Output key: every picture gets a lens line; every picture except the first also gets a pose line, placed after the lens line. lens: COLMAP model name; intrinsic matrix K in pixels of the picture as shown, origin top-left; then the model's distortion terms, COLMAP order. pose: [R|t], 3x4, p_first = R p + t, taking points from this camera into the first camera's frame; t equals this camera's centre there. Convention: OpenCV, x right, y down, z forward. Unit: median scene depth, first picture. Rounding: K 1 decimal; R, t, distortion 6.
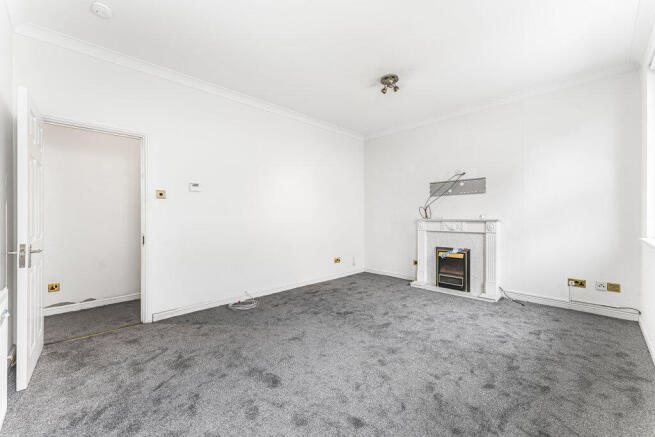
lens RADIAL K [[264.0, 0, 326.0], [0, 264.0, 219.2], [0, 0, 1]] dist [-0.001443, 0.000164]
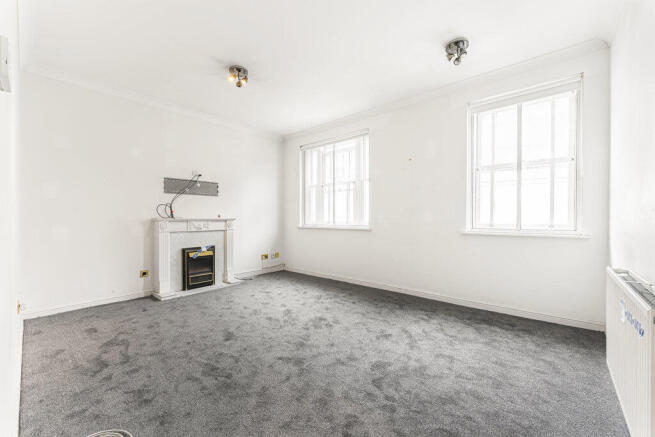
lens RADIAL K [[264.0, 0, 326.3], [0, 264.0, 216.8], [0, 0, 1]] dist [-0.001443, 0.000164]
pose [[-0.083830, 0.003599, 0.996474, -0.597871], [0.006695, 0.999973, -0.003049, -0.000974], [-0.996458, 0.006416, -0.083851, 0.616198]]
